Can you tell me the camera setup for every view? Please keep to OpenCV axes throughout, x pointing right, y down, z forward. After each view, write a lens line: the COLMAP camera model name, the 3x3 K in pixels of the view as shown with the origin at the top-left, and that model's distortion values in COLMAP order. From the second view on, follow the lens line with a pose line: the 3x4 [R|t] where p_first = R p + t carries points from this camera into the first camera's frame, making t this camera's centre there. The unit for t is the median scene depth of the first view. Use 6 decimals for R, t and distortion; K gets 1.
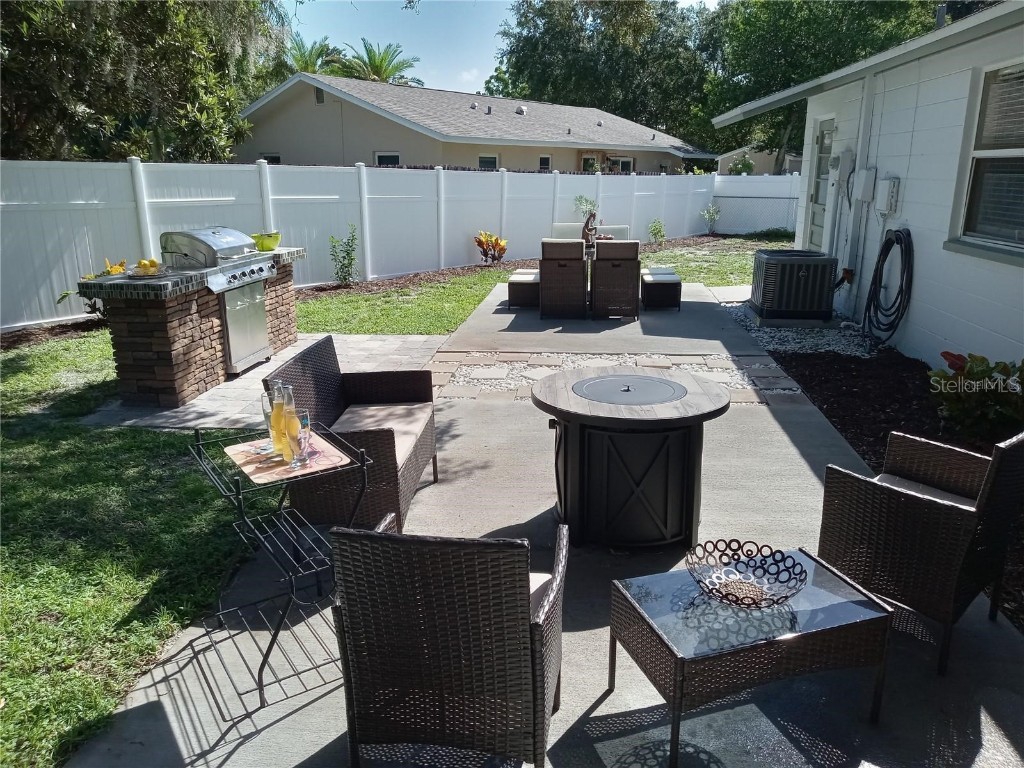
lens RADIAL K [[766.8, 0, 512.0], [0, 766.8, 384.0], [0, 0, 1]] dist [0.002053, -0.010278]
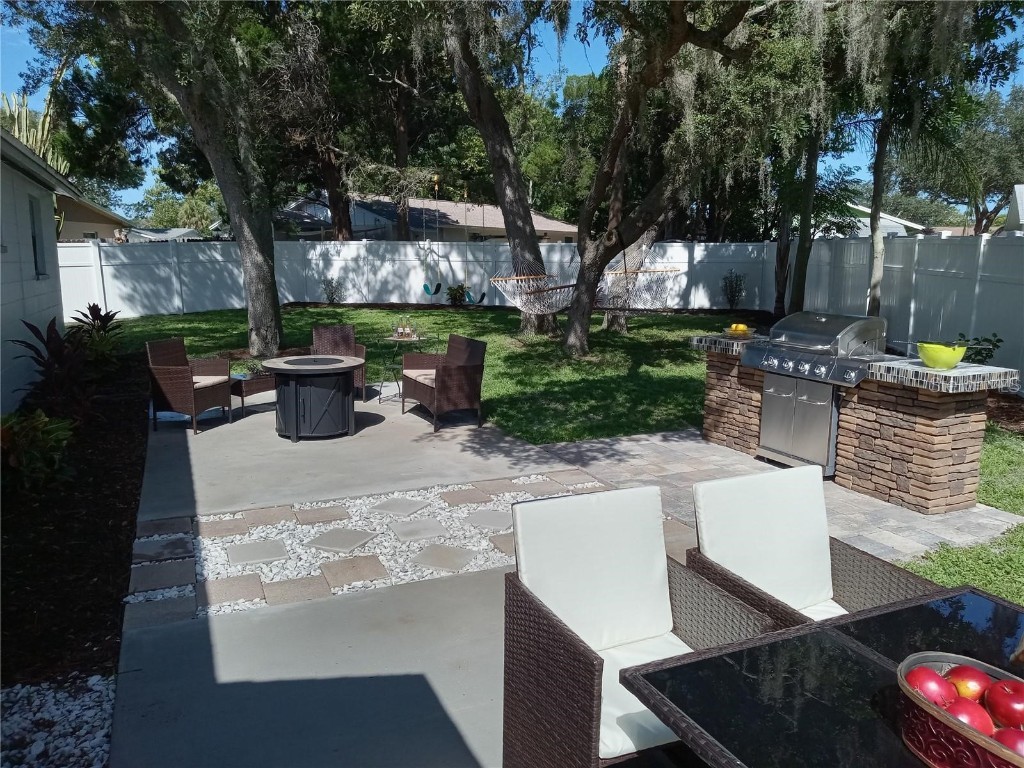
lens RADIAL K [[776.6, 0, 508.4], [0, 776.6, 382.6], [0, 0, 1]] dist [0.001241, -0.004538]
pose [[-0.862124, 0.076546, -0.500883, 0.266358], [-0.138590, 0.915206, 0.378406, -0.283480], [0.487376, 0.395651, -0.778412, 1.045570]]
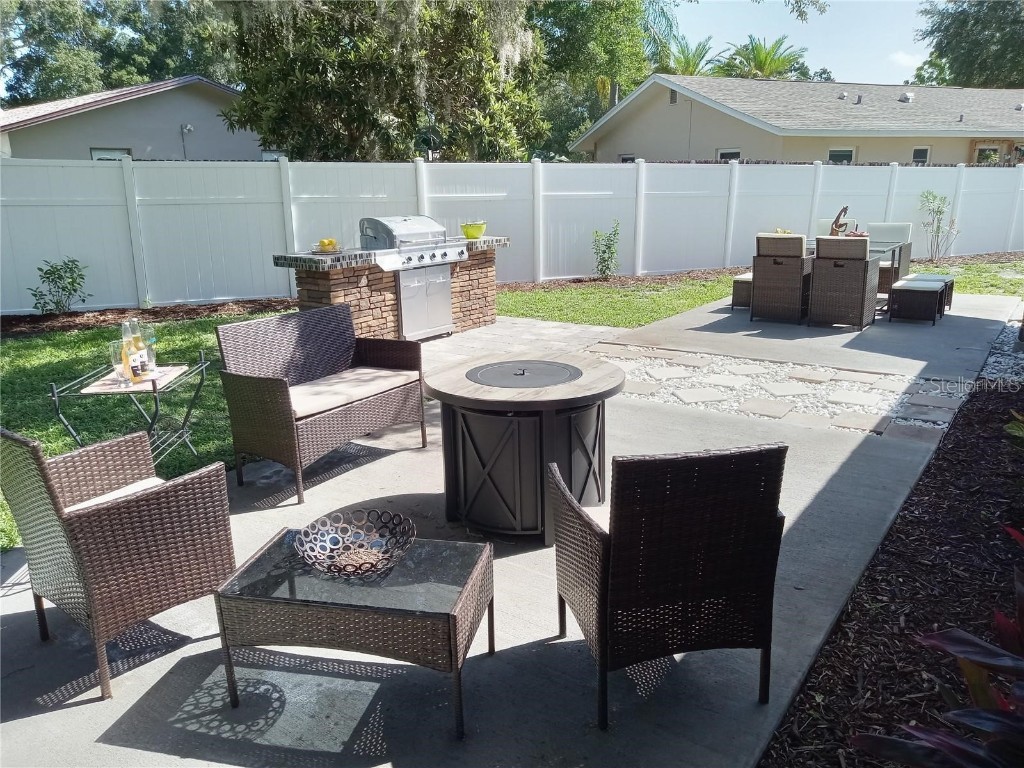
lens RADIAL K [[759.8, 0, 518.1], [0, 759.8, 379.8], [0, 0, 1]] dist [0.052085, -0.066252]
pose [[0.868625, 0.111558, -0.482749, 0.225409], [-0.115666, 0.993058, 0.021364, -0.001569], [0.481781, 0.037281, 0.875498, 0.057969]]
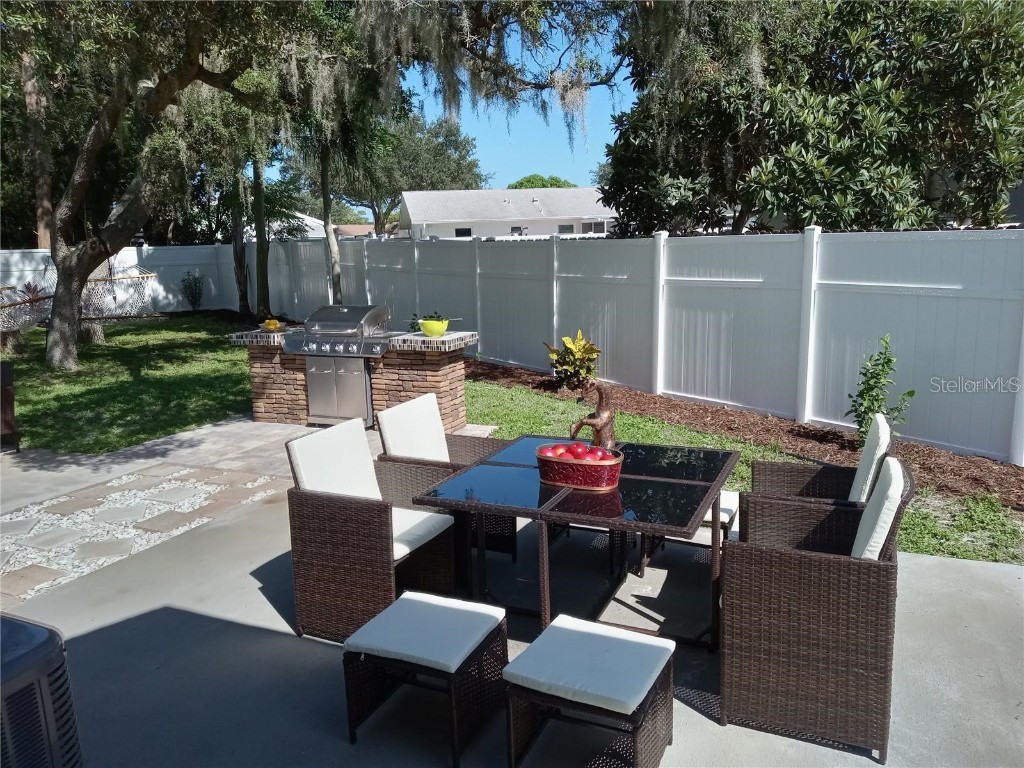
lens RADIAL K [[759.8, 0, 518.1], [0, 759.8, 379.8], [0, 0, 1]] dist [0.052085, -0.066252]
pose [[-0.313646, 0.170633, -0.934083, 0.432337], [-0.222376, 0.943164, 0.246962, -0.297701], [0.923133, 0.285176, -0.257875, 1.057730]]
